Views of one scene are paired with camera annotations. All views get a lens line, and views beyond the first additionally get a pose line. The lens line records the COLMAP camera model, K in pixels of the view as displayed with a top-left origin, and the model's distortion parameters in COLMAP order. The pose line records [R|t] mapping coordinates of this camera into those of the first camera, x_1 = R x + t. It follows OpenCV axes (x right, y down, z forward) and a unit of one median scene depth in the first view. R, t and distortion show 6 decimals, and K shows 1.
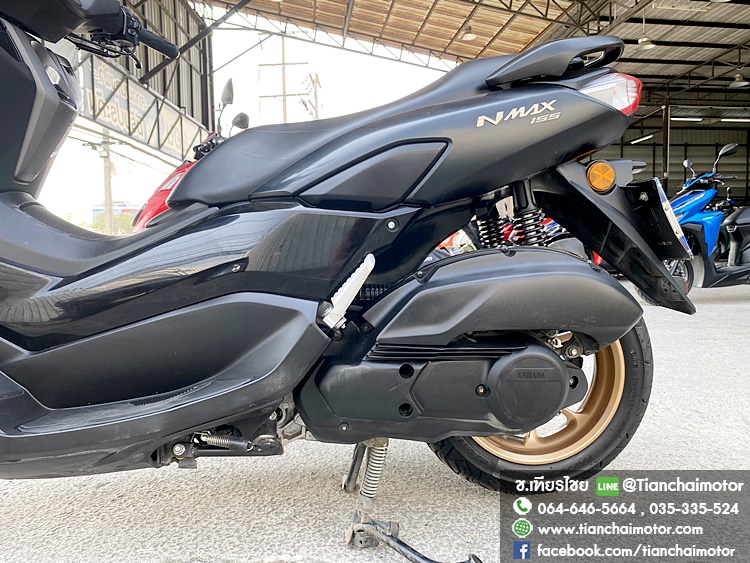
lens RADIAL K [[573.7, 0, 372.5], [0, 573.7, 285.8], [0, 0, 1]] dist [0.015386, -0.017944]
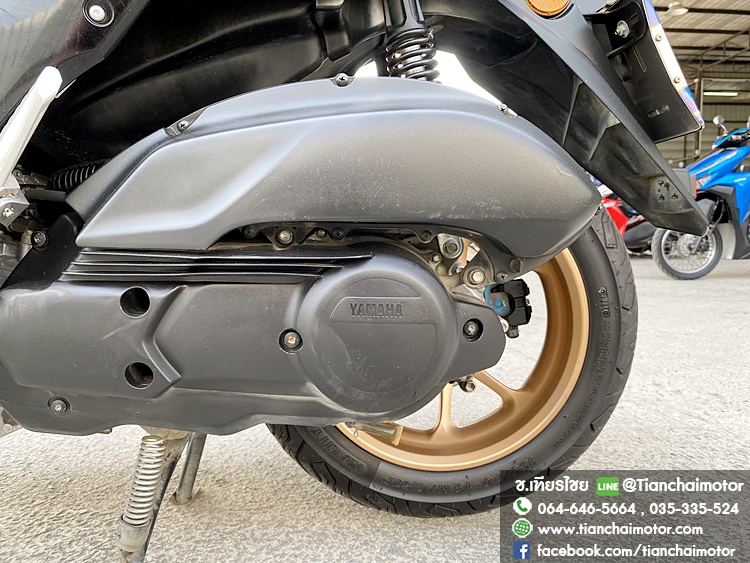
lens RADIAL K [[573.7, 0, 372.2], [0, 573.7, 286.4], [0, 0, 1]] dist [0.015386, -0.017944]
pose [[0.999123, 0.004974, -0.041570, 0.058933], [-0.003899, 0.999657, 0.025900, 0.023951], [0.041685, -0.025715, 0.998800, 0.095599]]
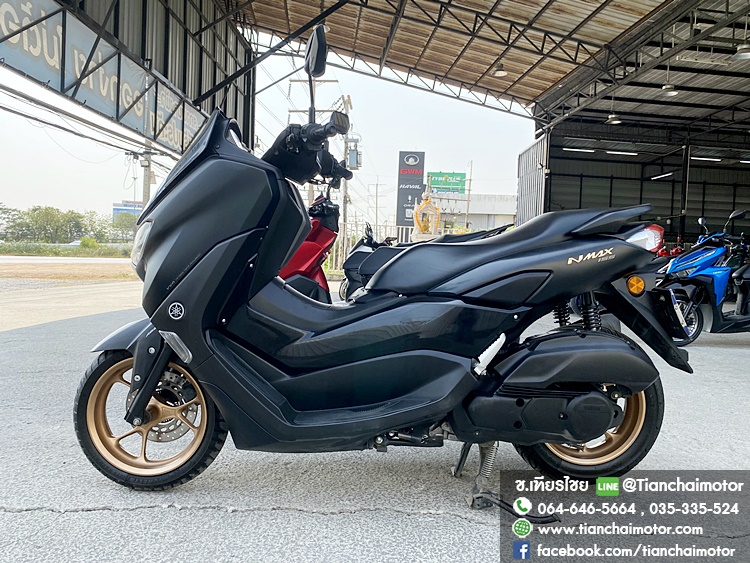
lens RADIAL K [[573.7, 0, 375.9], [0, 573.7, 278.5], [0, 0, 1]] dist [0.015386, -0.017944]
pose [[0.998320, 0.055388, -0.017032, -0.071944], [-0.055958, 0.997817, -0.035063, -0.027093], [0.015052, 0.035958, 0.999240, -0.147042]]
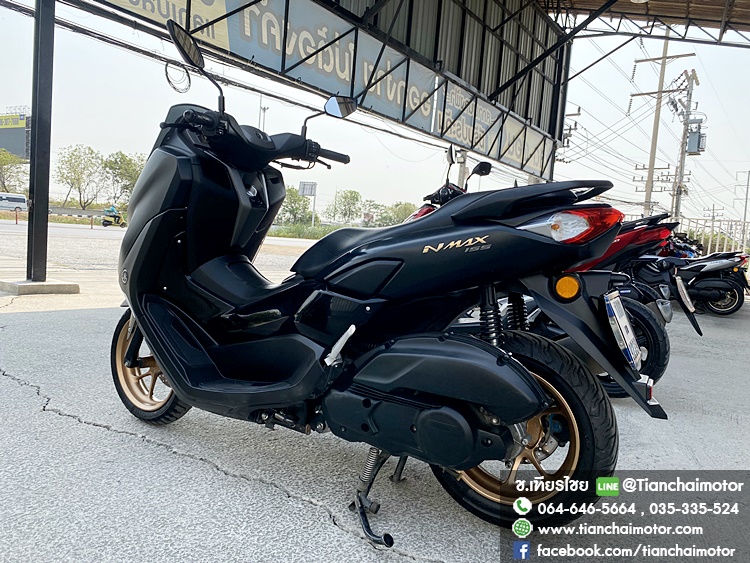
lens RADIAL K [[573.7, 0, 375.4], [0, 573.7, 287.2], [0, 0, 1]] dist [0.015386, -0.017944]
pose [[0.824959, 0.129472, -0.550164, 0.176847], [-0.126890, 0.990987, 0.042943, -0.046044], [0.550765, 0.034384, 0.833952, -0.058559]]
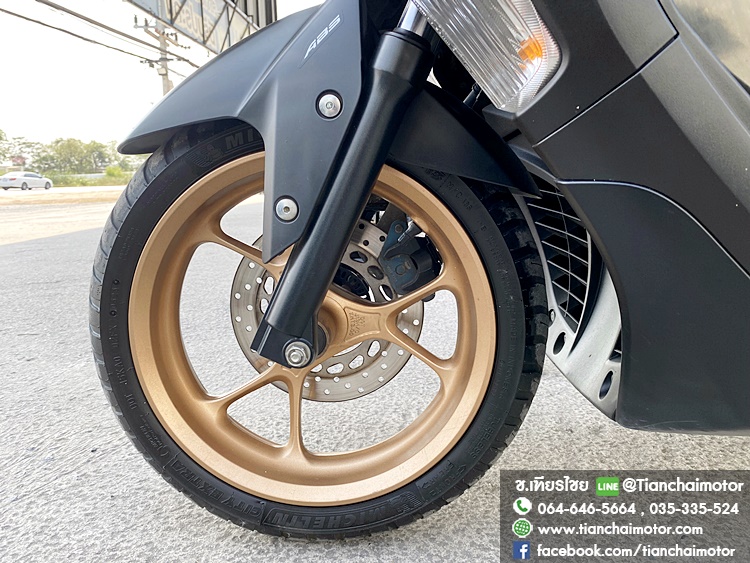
lens RADIAL K [[573.7, 0, 376.4], [0, 573.7, 281.0], [0, 0, 1]] dist [0.015386, -0.017944]
pose [[0.998161, 0.009934, -0.059792, -0.200559], [-0.002995, 0.993356, 0.115045, 0.031751], [0.060537, -0.114655, 0.991559, 0.108613]]
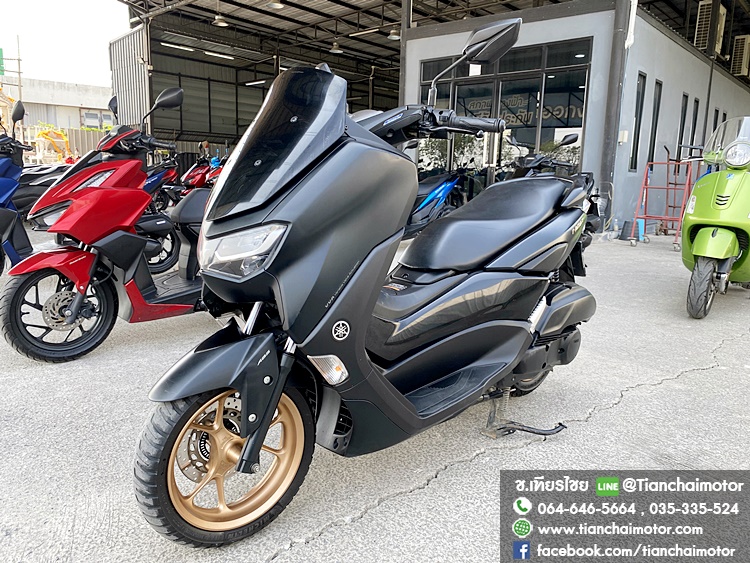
lens RADIAL K [[573.7, 0, 380.0], [0, 573.7, 278.7], [0, 0, 1]] dist [0.015386, -0.017944]
pose [[0.762677, -0.075306, 0.642380, -0.352775], [-0.001689, 0.992963, 0.118410, -0.071777], [-0.646777, -0.091394, 0.757184, -0.040228]]
